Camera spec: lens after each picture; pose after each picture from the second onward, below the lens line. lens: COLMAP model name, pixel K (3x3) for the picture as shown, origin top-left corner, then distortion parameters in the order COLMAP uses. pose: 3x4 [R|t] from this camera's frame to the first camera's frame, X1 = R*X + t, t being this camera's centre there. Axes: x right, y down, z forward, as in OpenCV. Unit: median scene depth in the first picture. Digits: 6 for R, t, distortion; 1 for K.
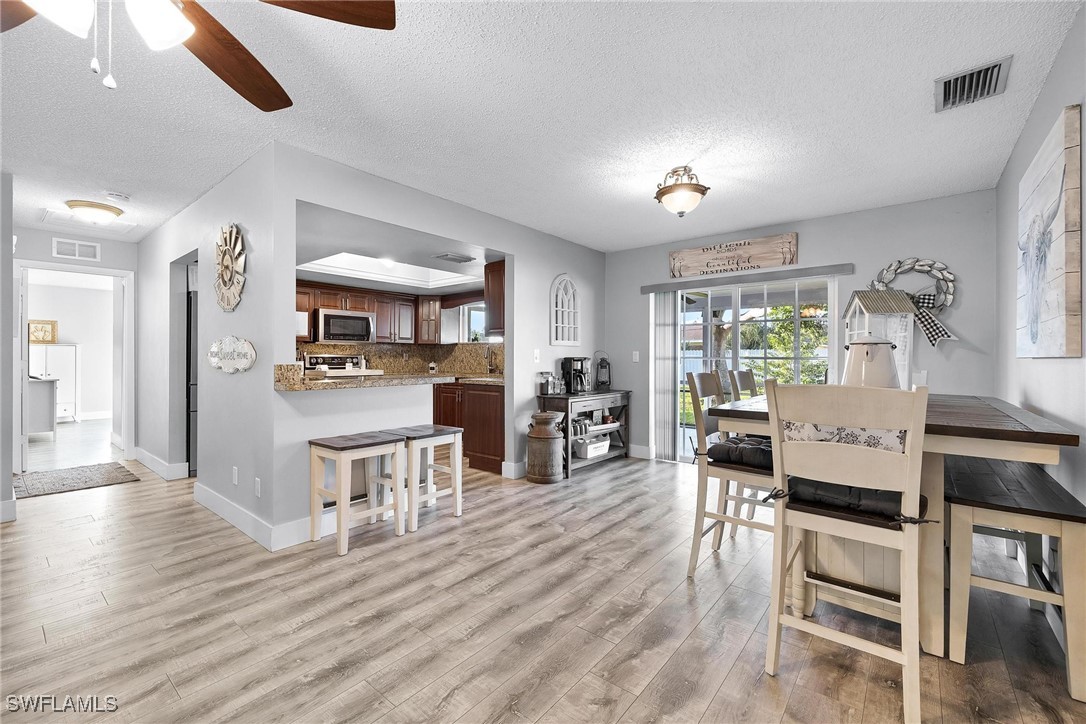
lens RADIAL K [[452.2, 0, 553.6], [0, 452.2, 358.6], [0, 0, 1]] dist [0.008488, 0.000513]
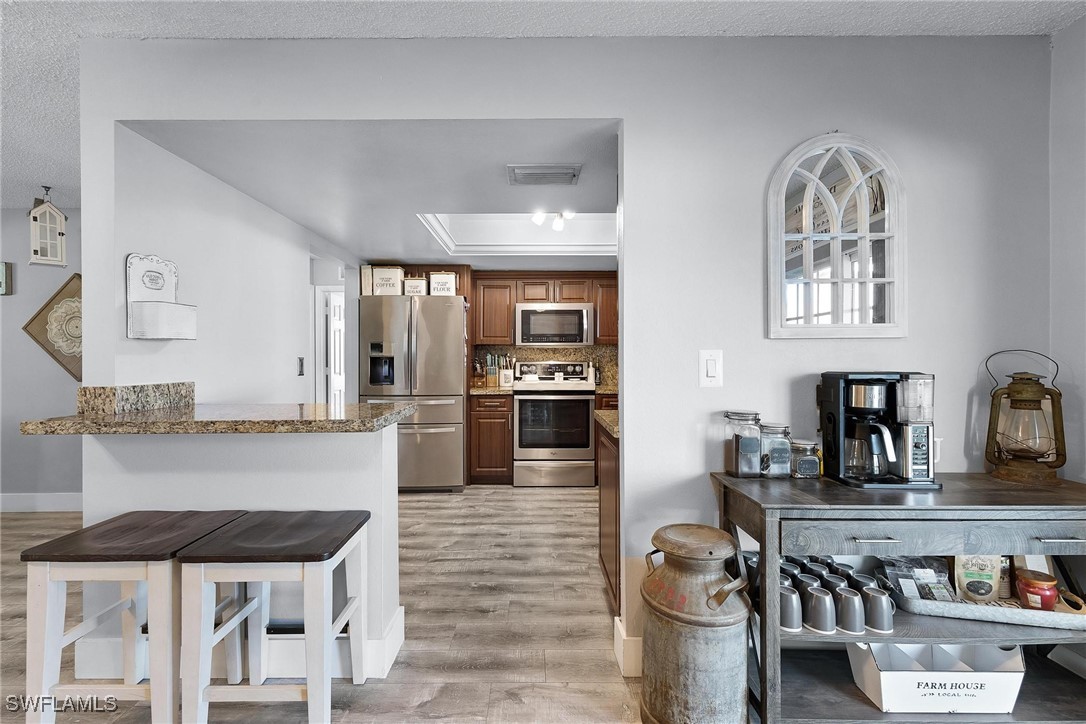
lens RADIAL K [[462.2, 0, 541.1], [0, 462.2, 360.9], [0, 0, 1]] dist [0.002872, 0.000676]
pose [[0.631234, -0.001451, -0.775591, 0.203227], [0.001658, 0.999998, -0.000521, -0.014054], [0.775591, -0.000957, 0.631235, 0.758173]]
